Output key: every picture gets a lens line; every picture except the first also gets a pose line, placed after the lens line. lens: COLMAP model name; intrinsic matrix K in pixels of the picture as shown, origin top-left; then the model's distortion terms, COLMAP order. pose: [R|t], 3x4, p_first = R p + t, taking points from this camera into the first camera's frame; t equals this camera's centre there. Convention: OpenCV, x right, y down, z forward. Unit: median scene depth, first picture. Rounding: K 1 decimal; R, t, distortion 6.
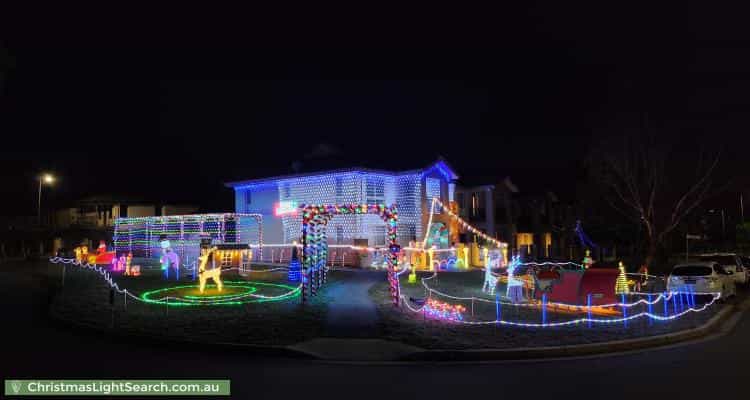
lens RADIAL K [[507.4, 0, 380.4], [0, 507.4, 203.7], [0, 0, 1]] dist [0.077085, -0.068169]
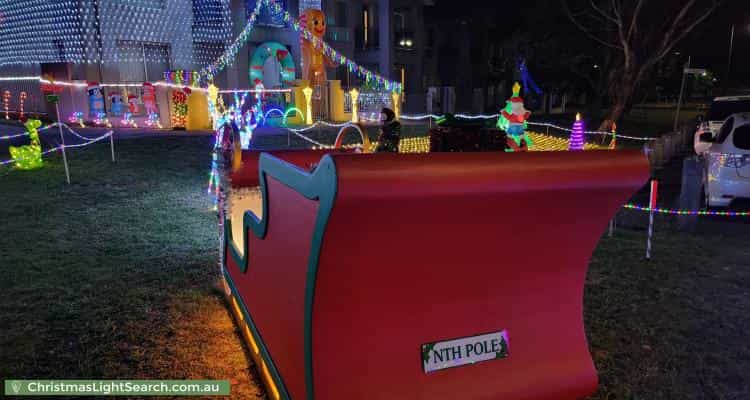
lens RADIAL K [[526.8, 0, 375.0], [0, 526.8, 200.0], [0, 0, 1]] dist [0.059457, -0.074515]
pose [[0.995542, -0.011452, 0.093623, 0.167571], [-0.014139, 0.963267, 0.268174, 0.045955], [-0.093255, -0.268303, 0.958810, 0.385847]]
